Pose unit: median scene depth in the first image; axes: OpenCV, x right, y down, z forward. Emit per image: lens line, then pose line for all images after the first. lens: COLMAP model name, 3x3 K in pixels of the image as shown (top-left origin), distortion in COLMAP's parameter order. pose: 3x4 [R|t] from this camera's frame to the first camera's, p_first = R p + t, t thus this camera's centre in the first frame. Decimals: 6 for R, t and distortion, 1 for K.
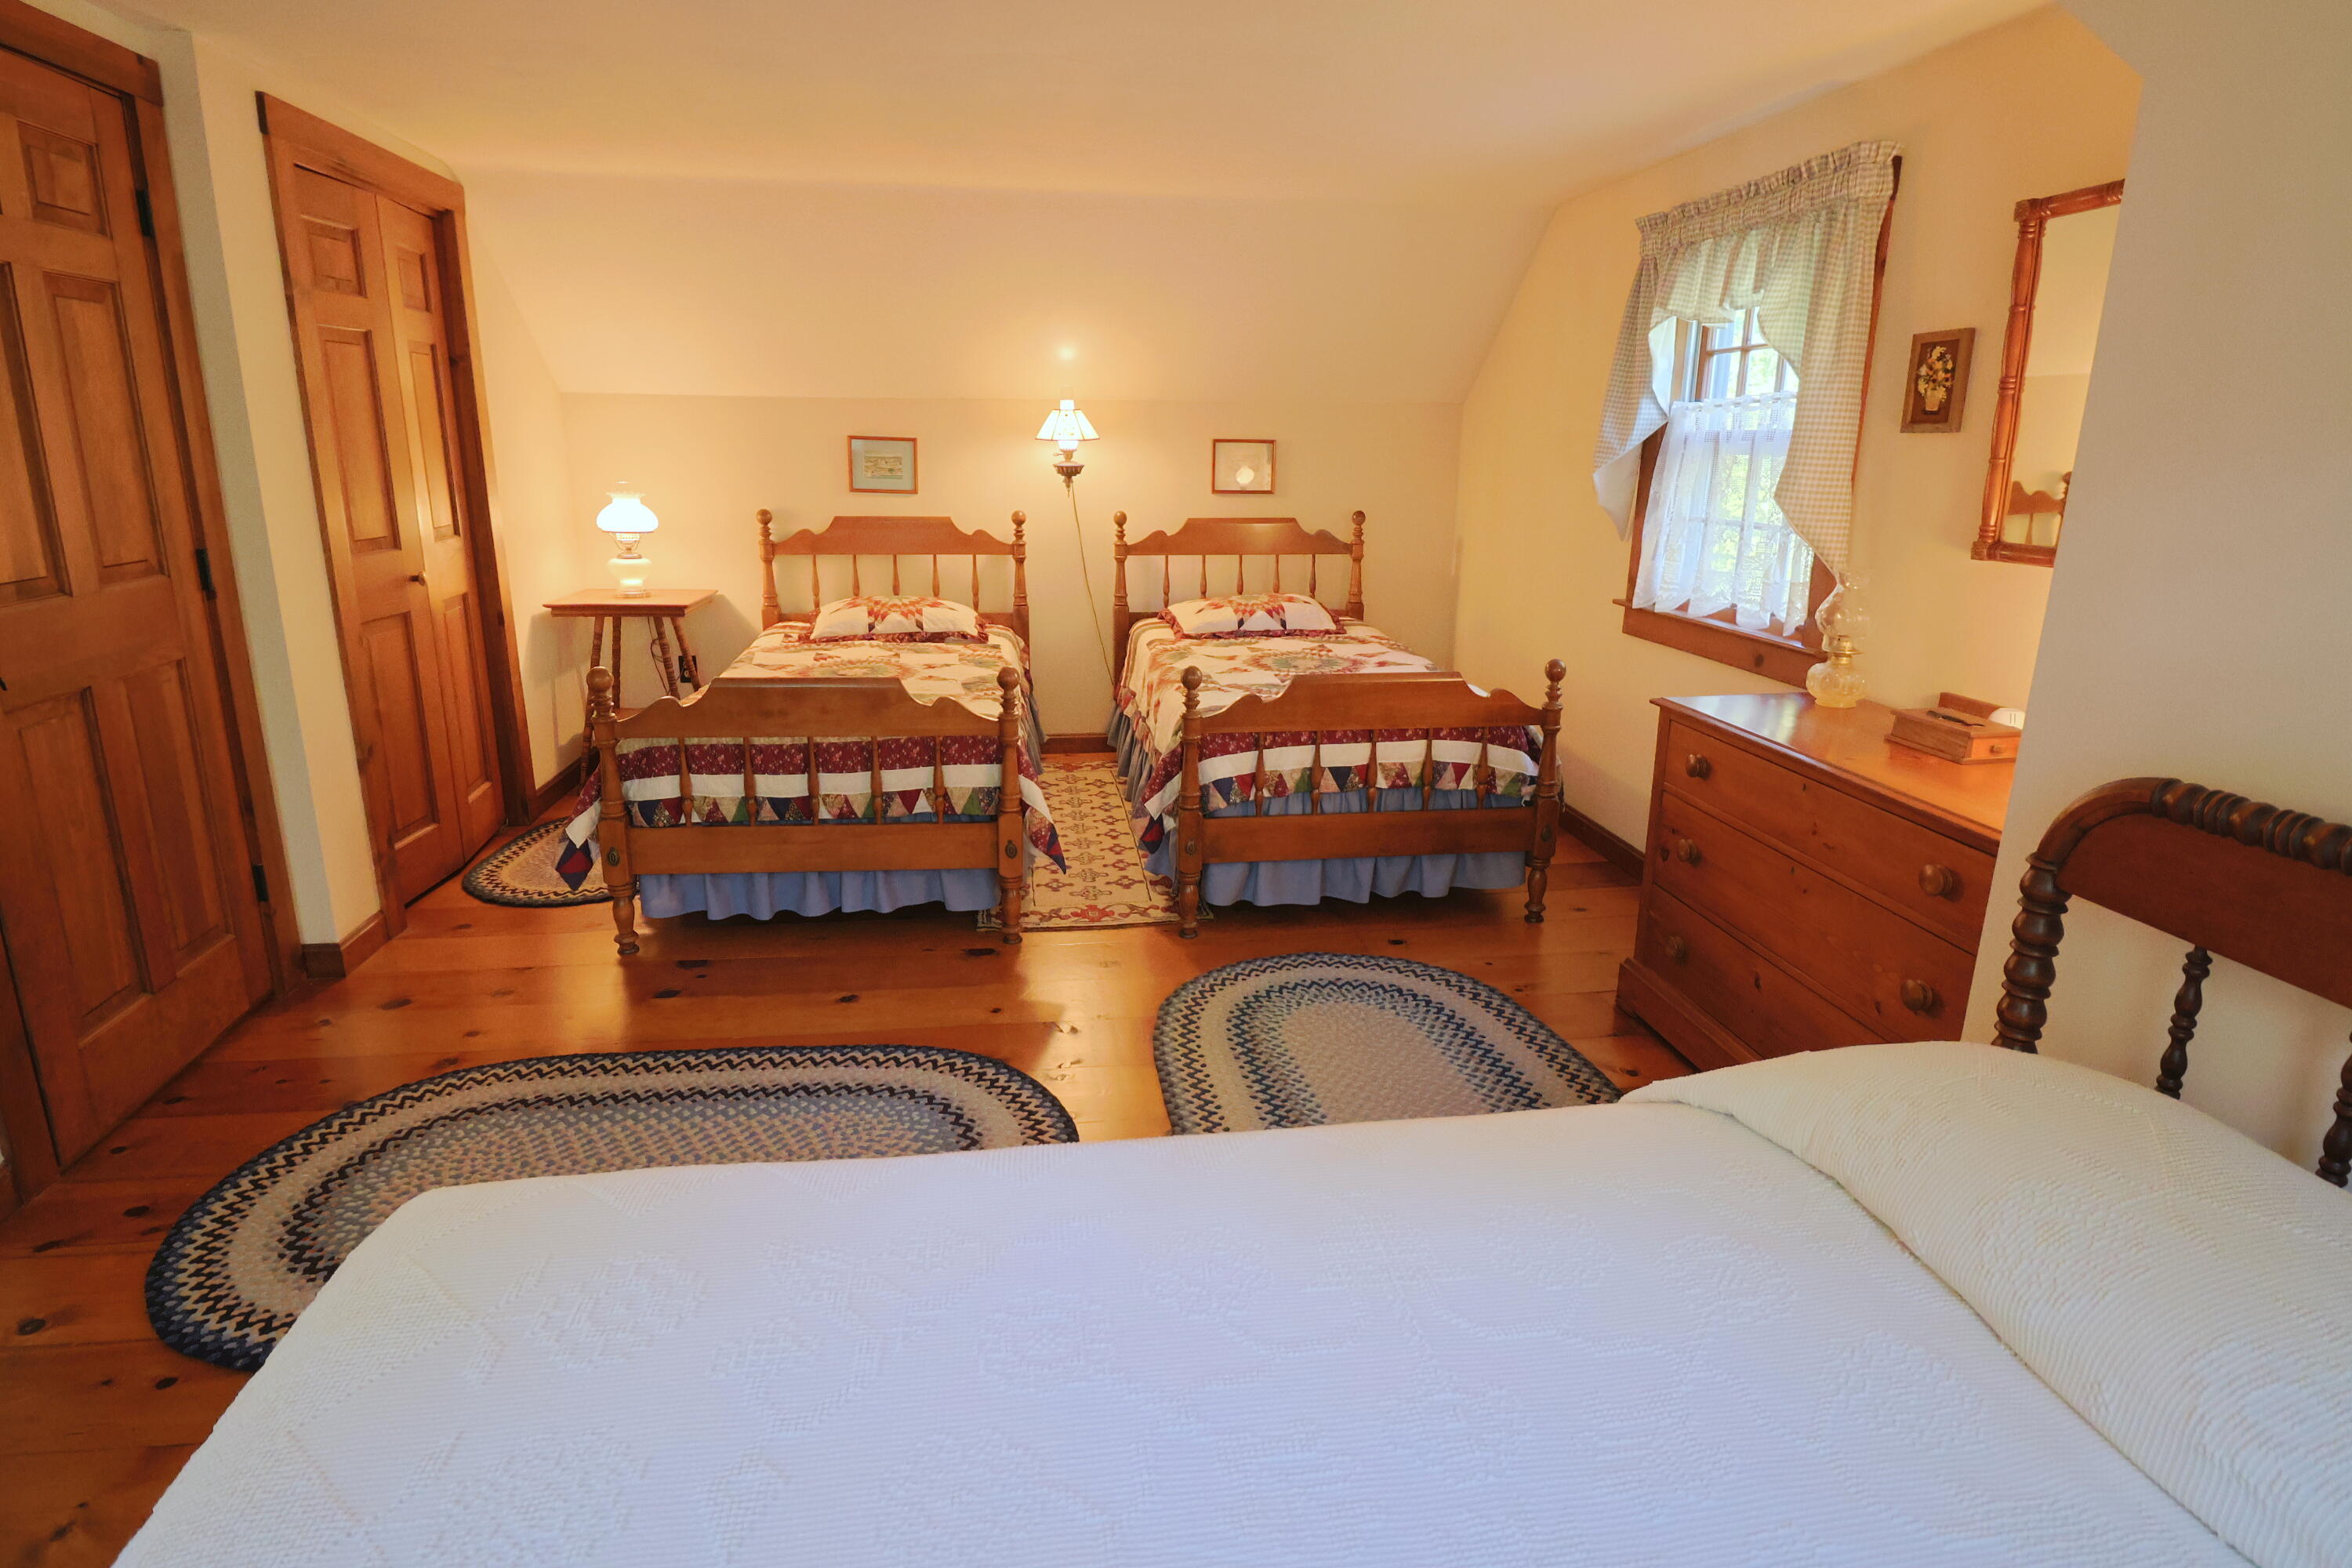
lens RADIAL K [[1206.0, 0, 1174.8], [0, 1206.0, 772.2], [0, 0, 1]] dist [0.000728, -0.010865]
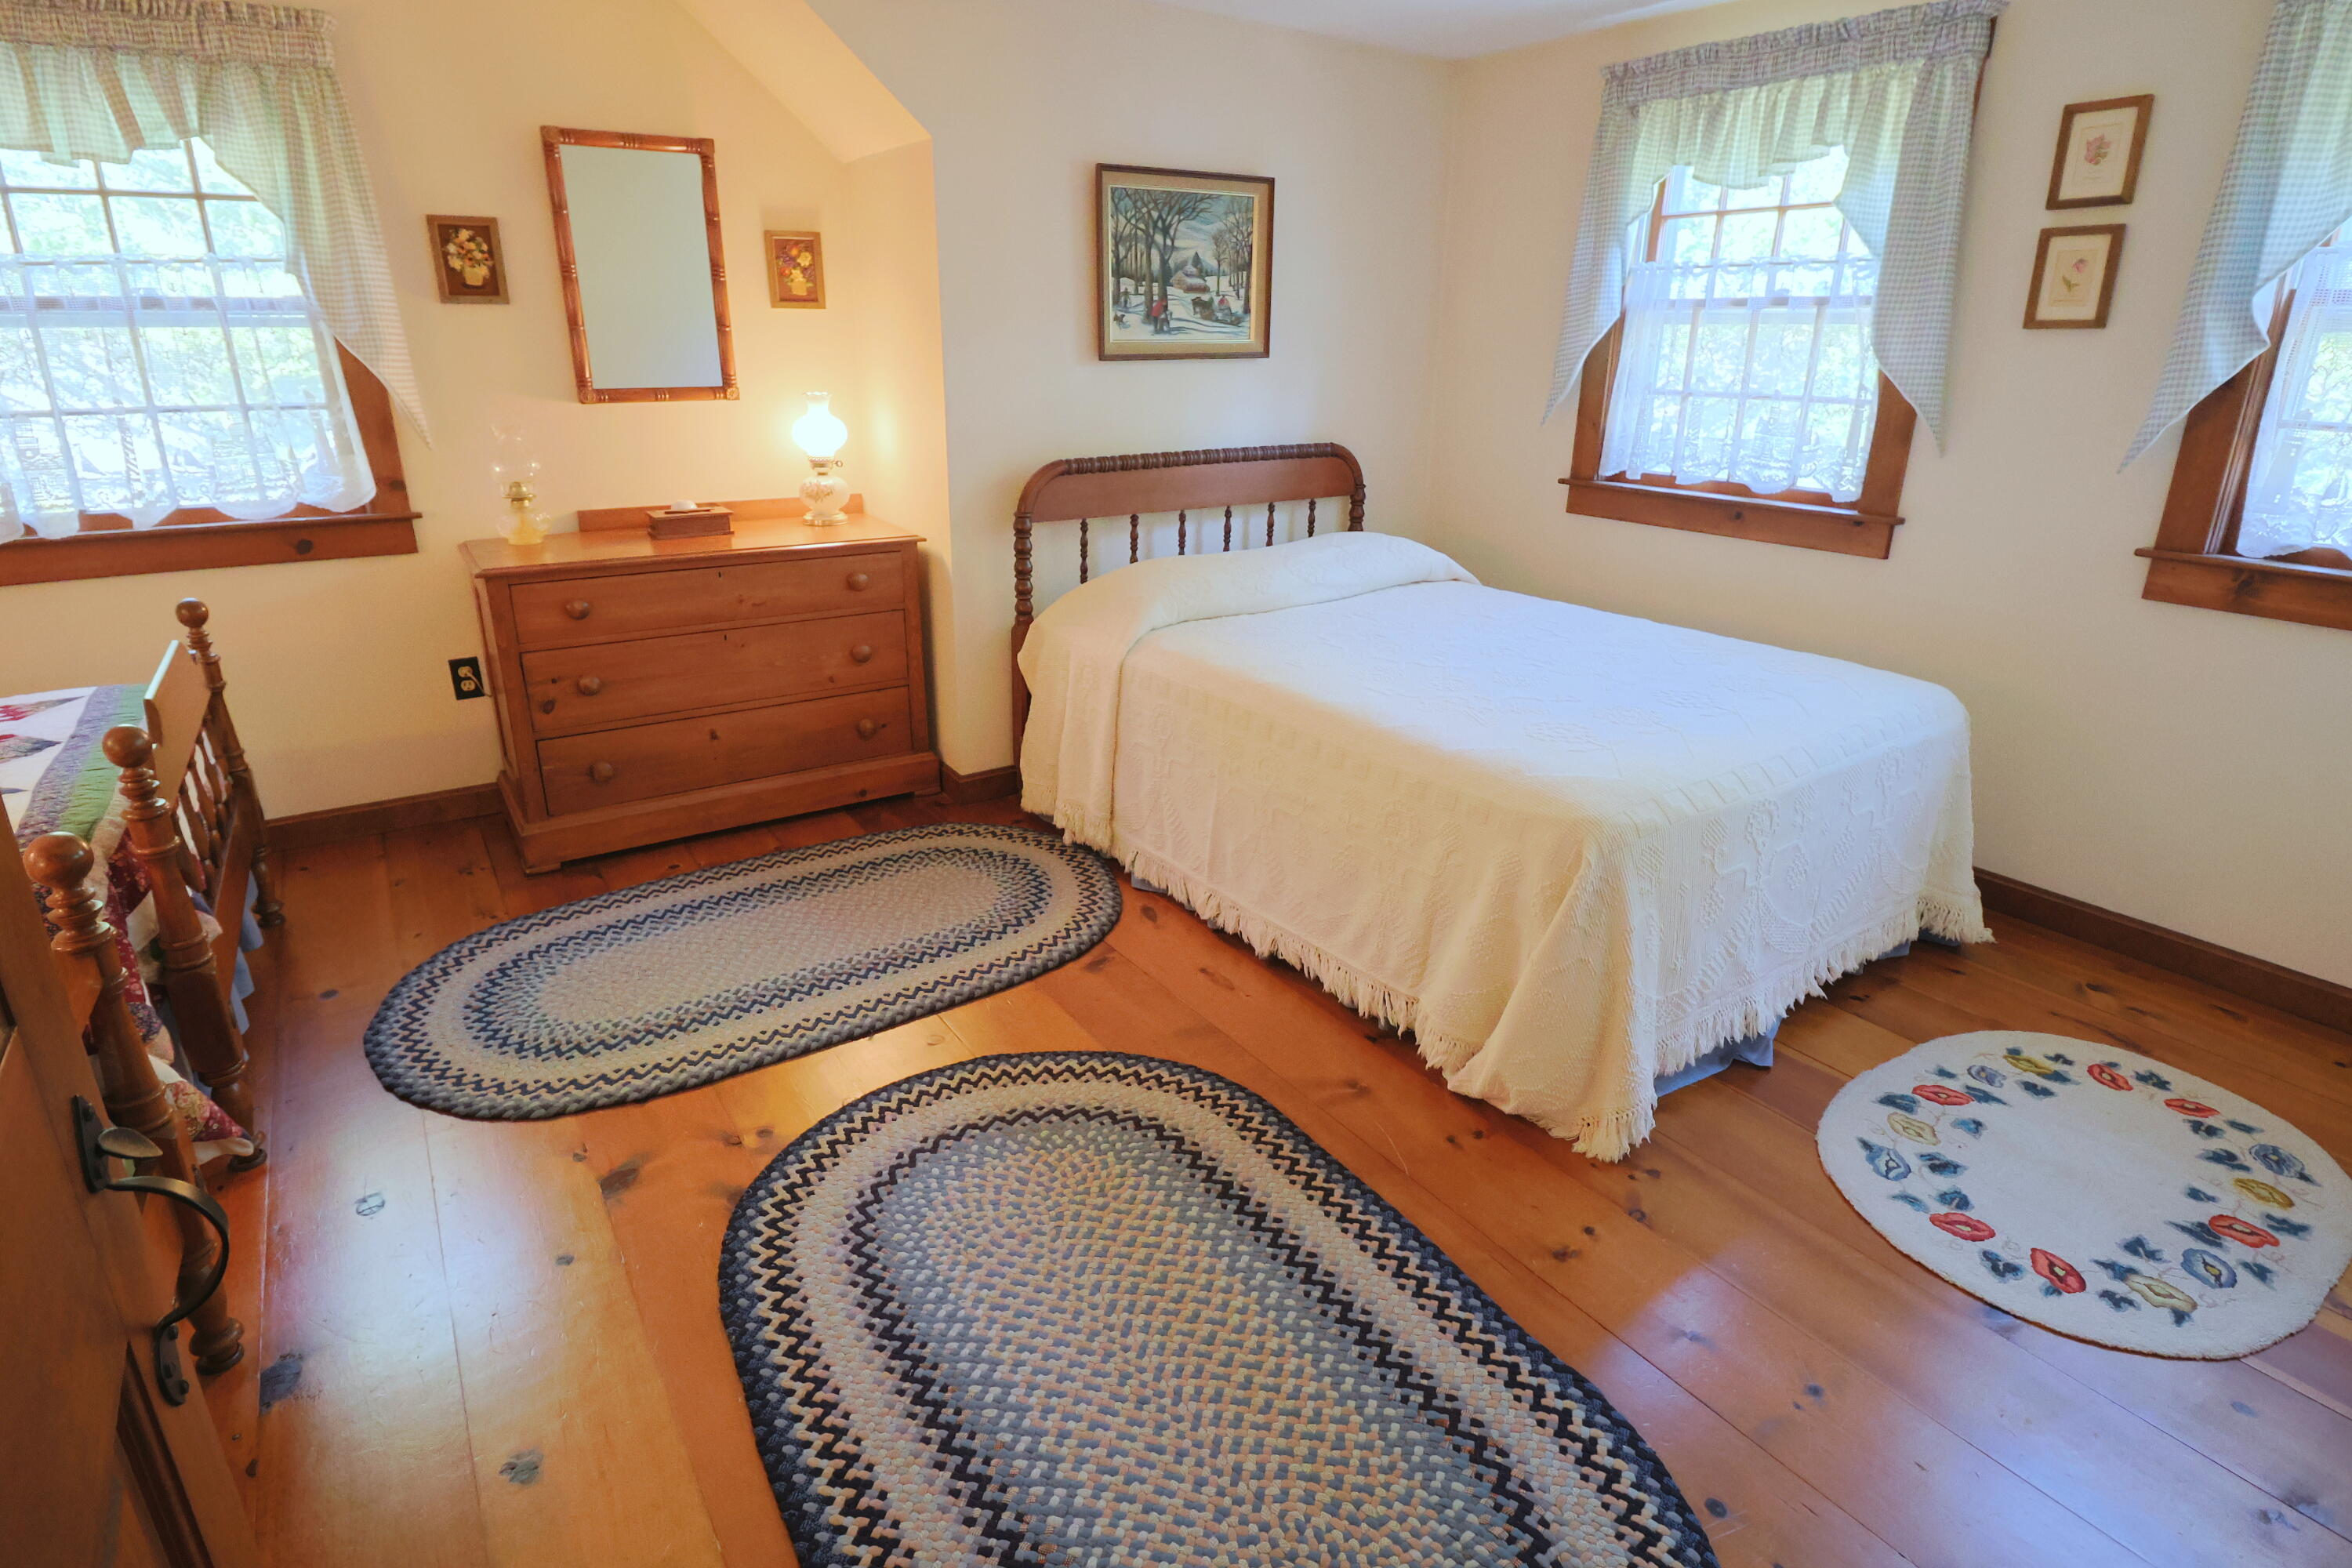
lens RADIAL K [[1206.0, 0, 1173.6], [0, 1206.0, 773.7], [0, 0, 1]] dist [0.000728, -0.010865]
pose [[-0.441043, -0.324274, 0.836855, -0.844077], [0.219502, 0.865152, 0.450922, -0.270471], [-0.870230, 0.382568, -0.310391, 0.964927]]
